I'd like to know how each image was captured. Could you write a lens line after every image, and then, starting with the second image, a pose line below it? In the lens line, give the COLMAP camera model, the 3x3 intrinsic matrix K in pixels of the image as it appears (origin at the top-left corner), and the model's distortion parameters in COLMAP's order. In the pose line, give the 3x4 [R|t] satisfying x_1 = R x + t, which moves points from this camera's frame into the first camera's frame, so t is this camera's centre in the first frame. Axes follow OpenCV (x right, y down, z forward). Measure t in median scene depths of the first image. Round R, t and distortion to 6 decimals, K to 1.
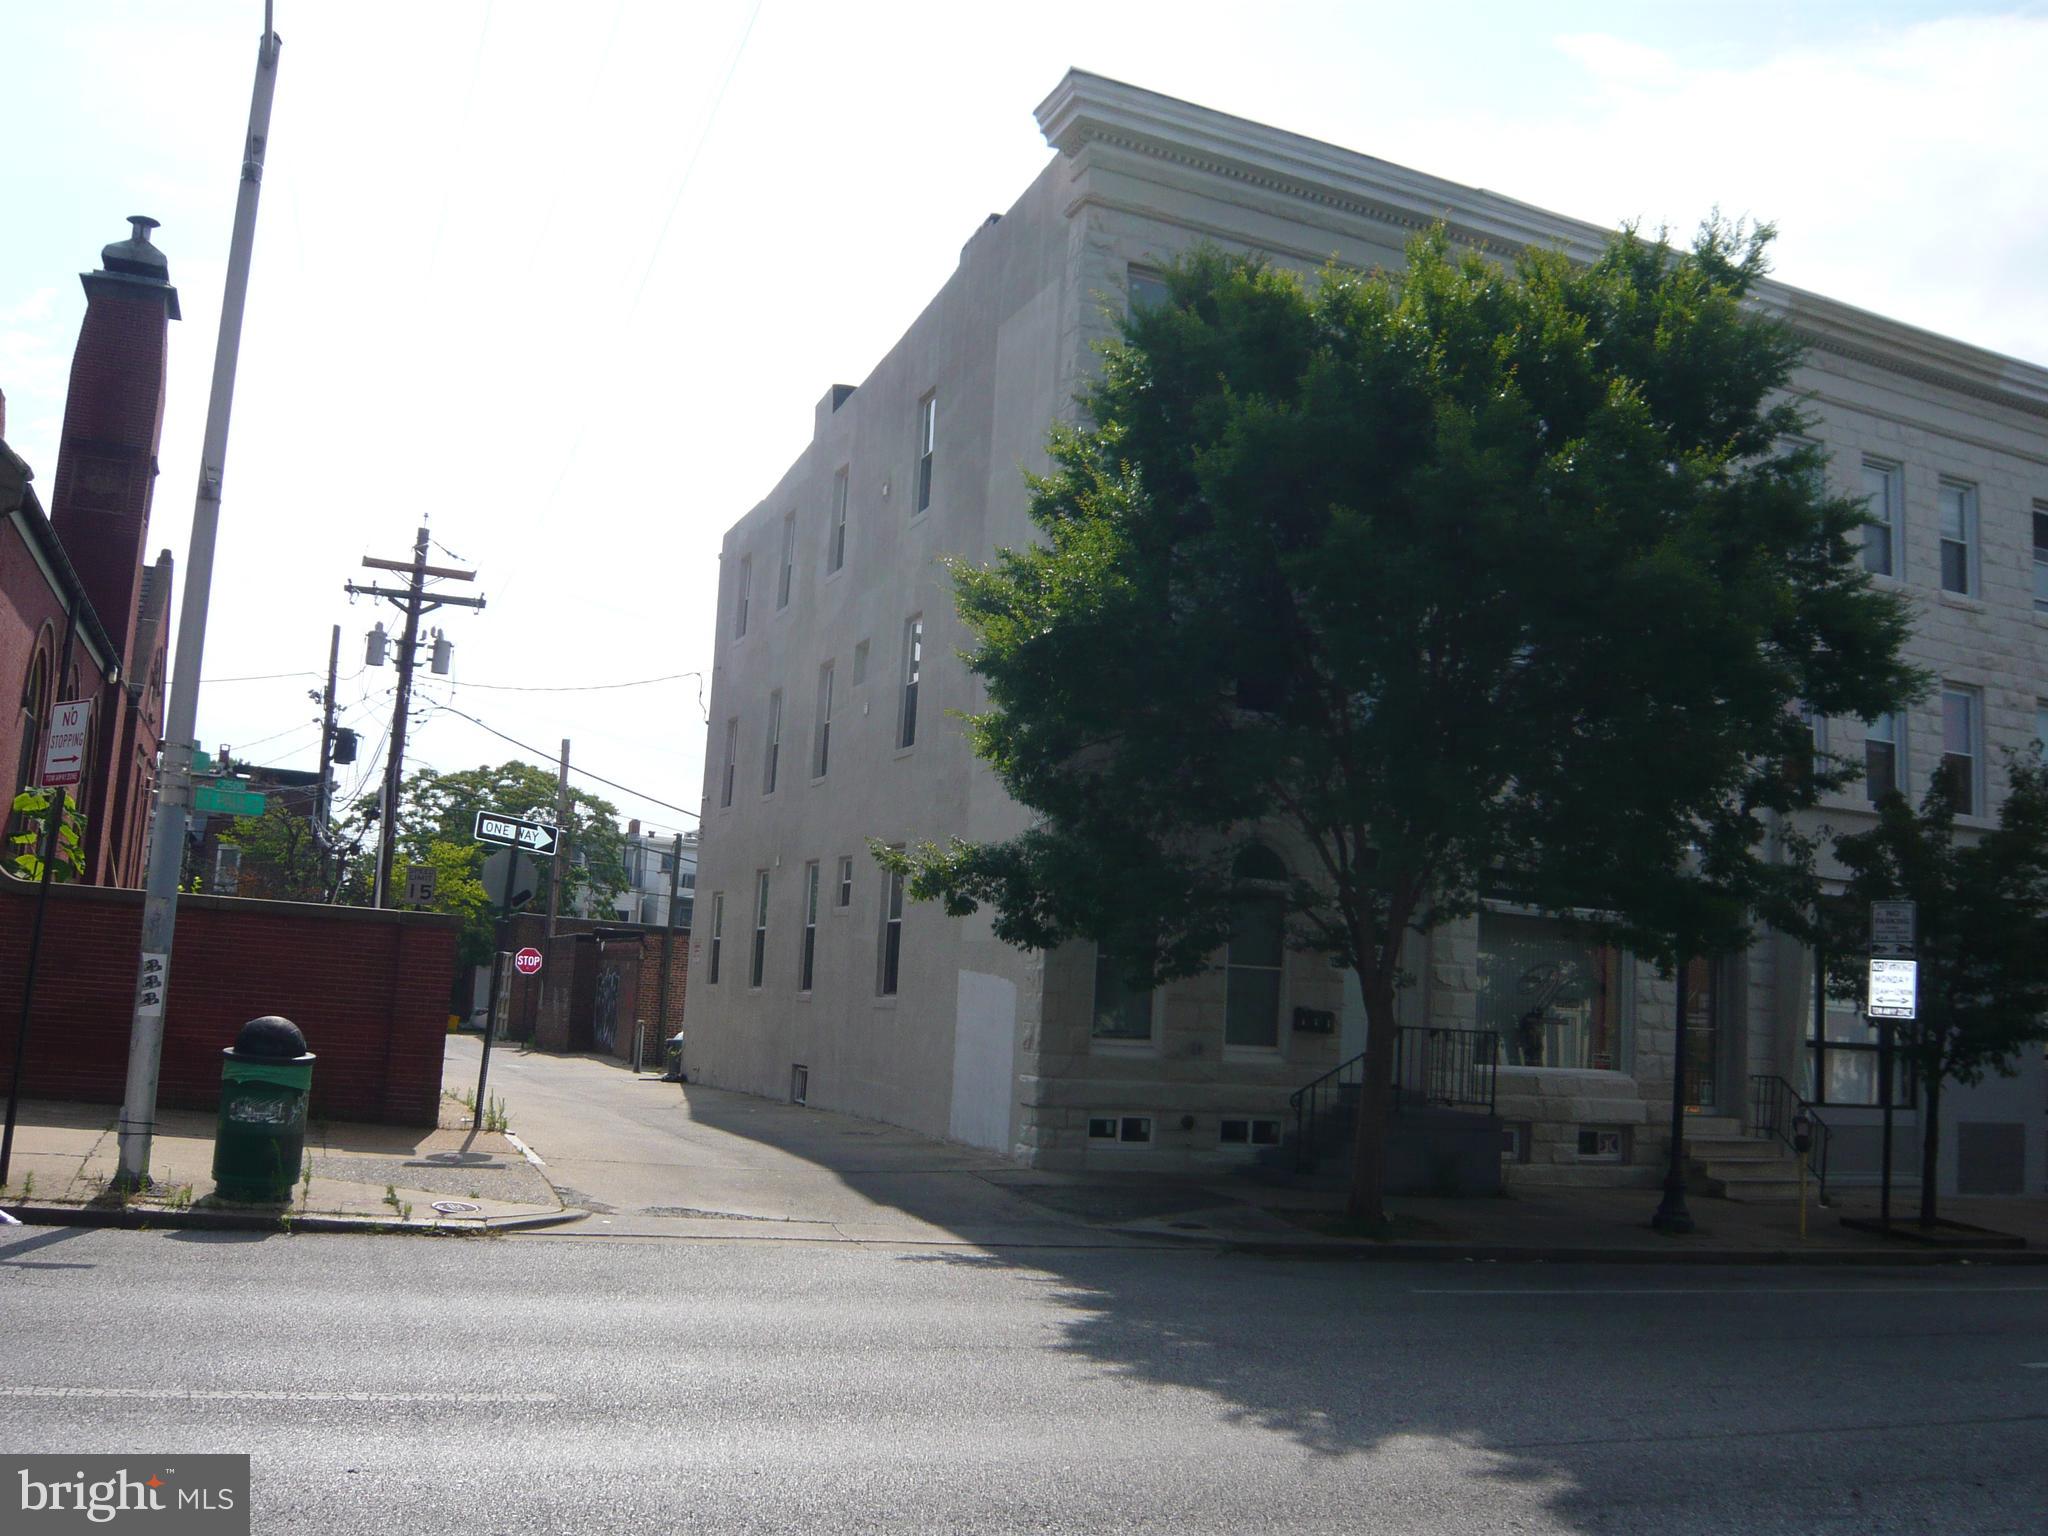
lens RADIAL K [[1819.0, 0, 1024.0], [0, 1819.0, 768.0], [0, 0, 1]] dist [-0.103036, 0.003037]
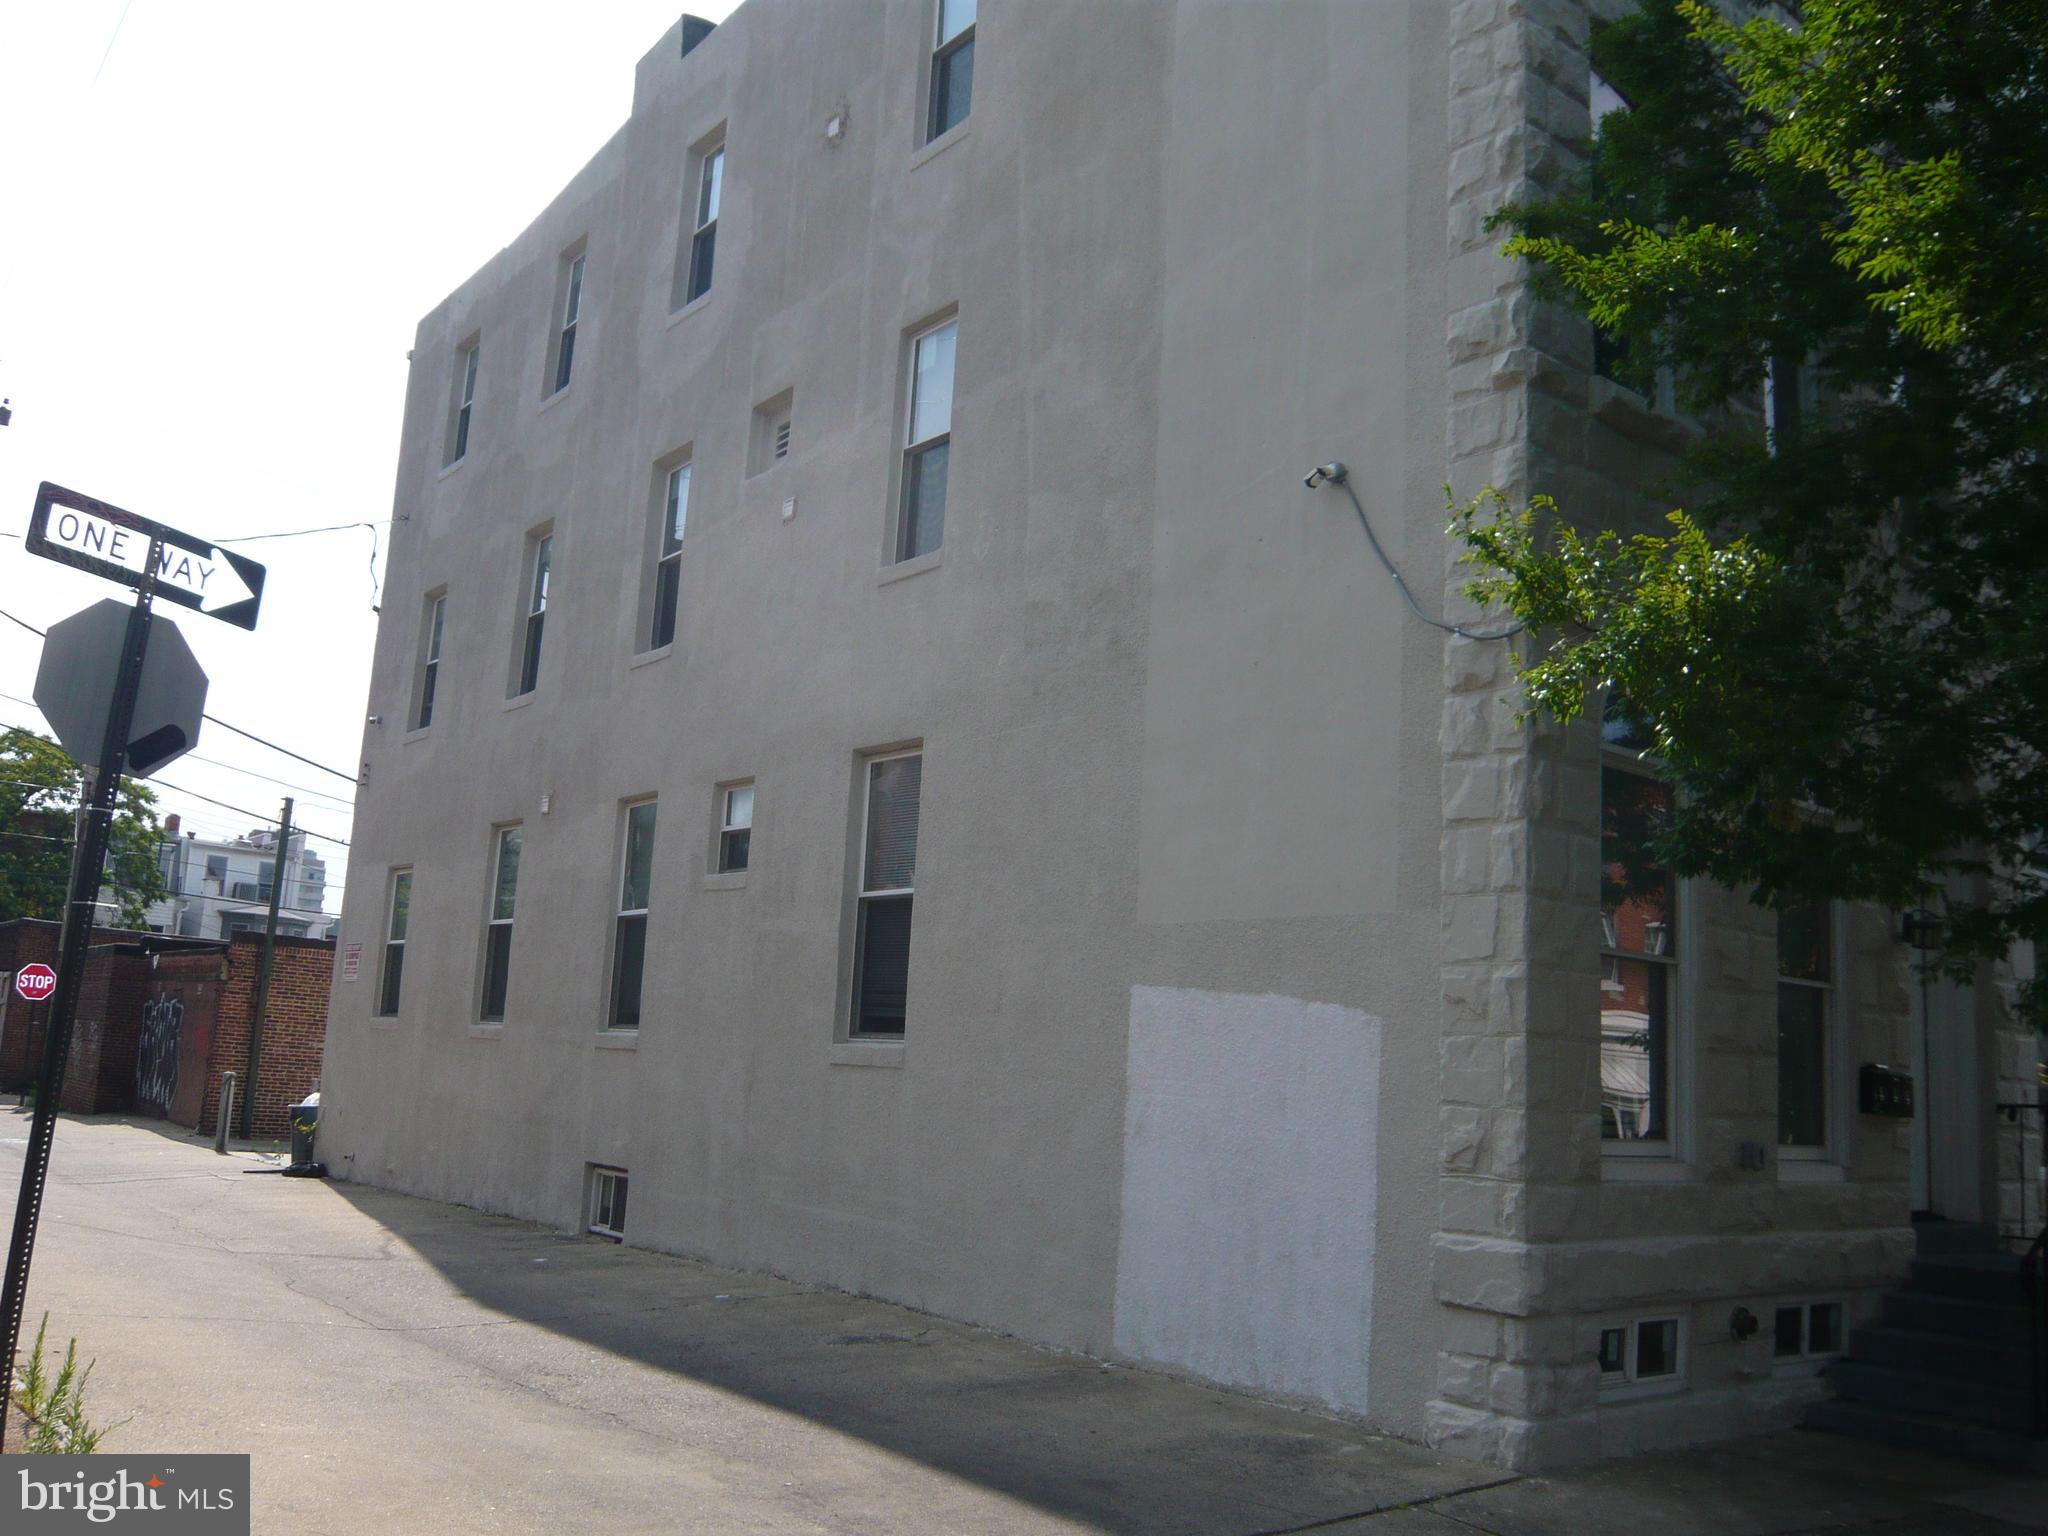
lens RADIAL K [[1740.6, 0, 1018.2], [0, 1740.6, 770.2], [0, 0, 1]] dist [-0.076864, 0.004349]
pose [[0.964034, 0.045125, 0.261921, -0.112083], [-0.037626, 0.998728, -0.033579, 0.043968], [-0.263103, 0.022517, 0.964505, 0.352769]]
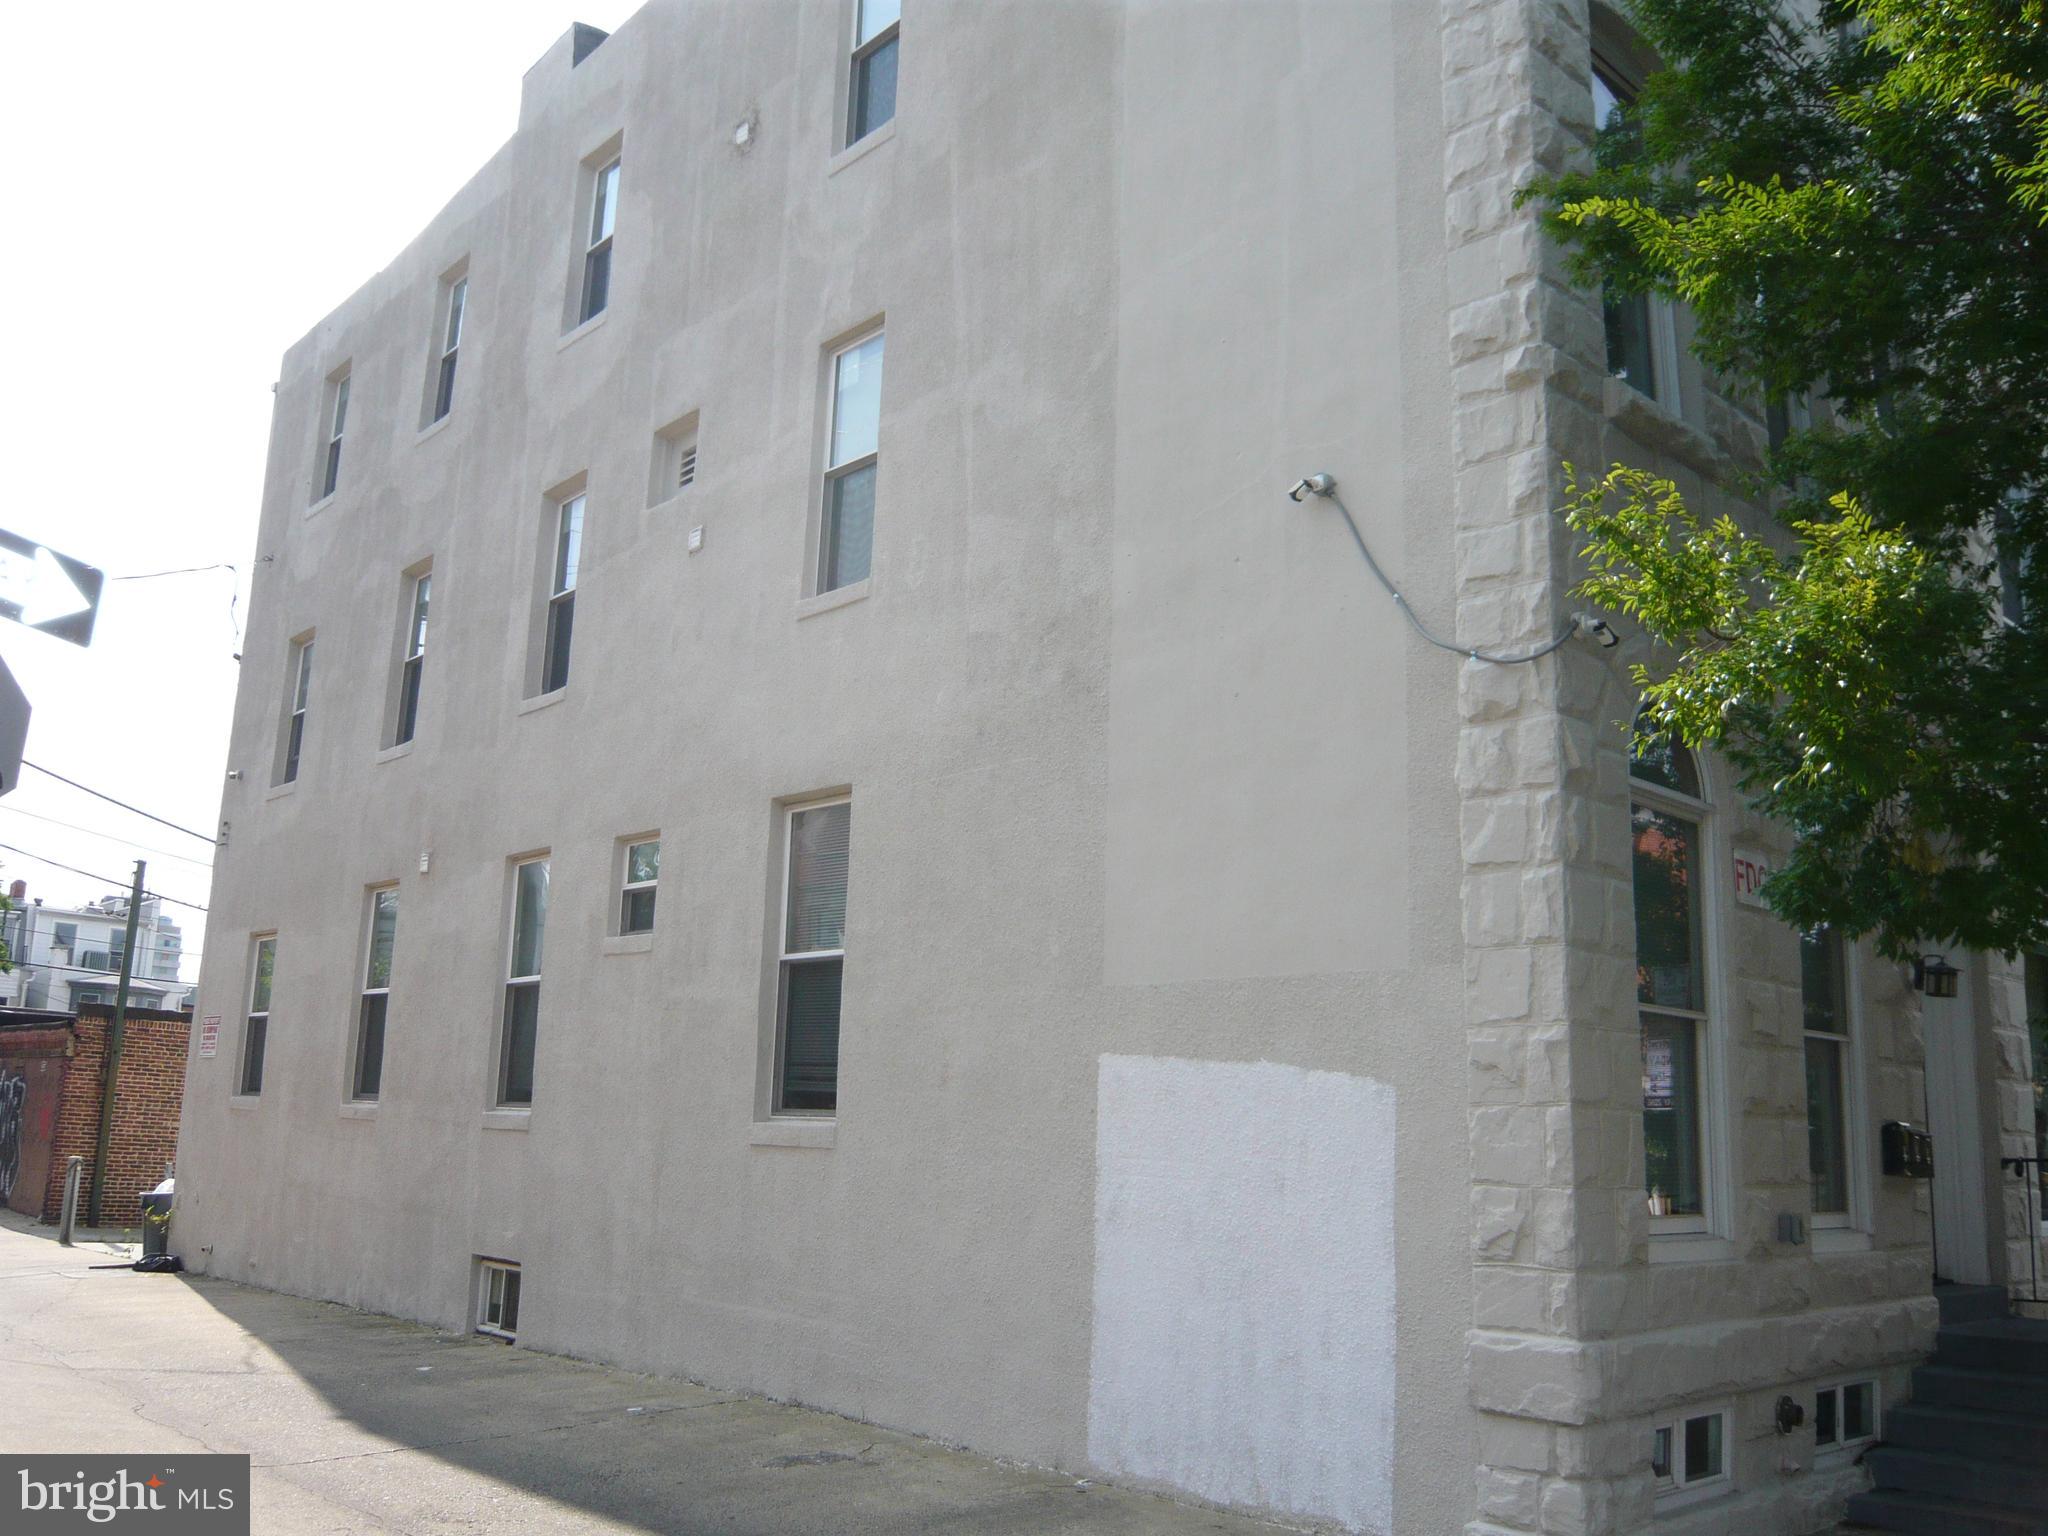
lens RADIAL K [[1732.0, 0, 1024.4], [0, 1732.0, 772.2], [0, 0, 1]] dist [-0.081048, 0.013327]
pose [[0.941440, 0.046030, 0.334024, -0.115314], [-0.024719, 0.997394, -0.067776, 0.044944], [-0.336273, 0.055551, 0.940125, 0.383856]]
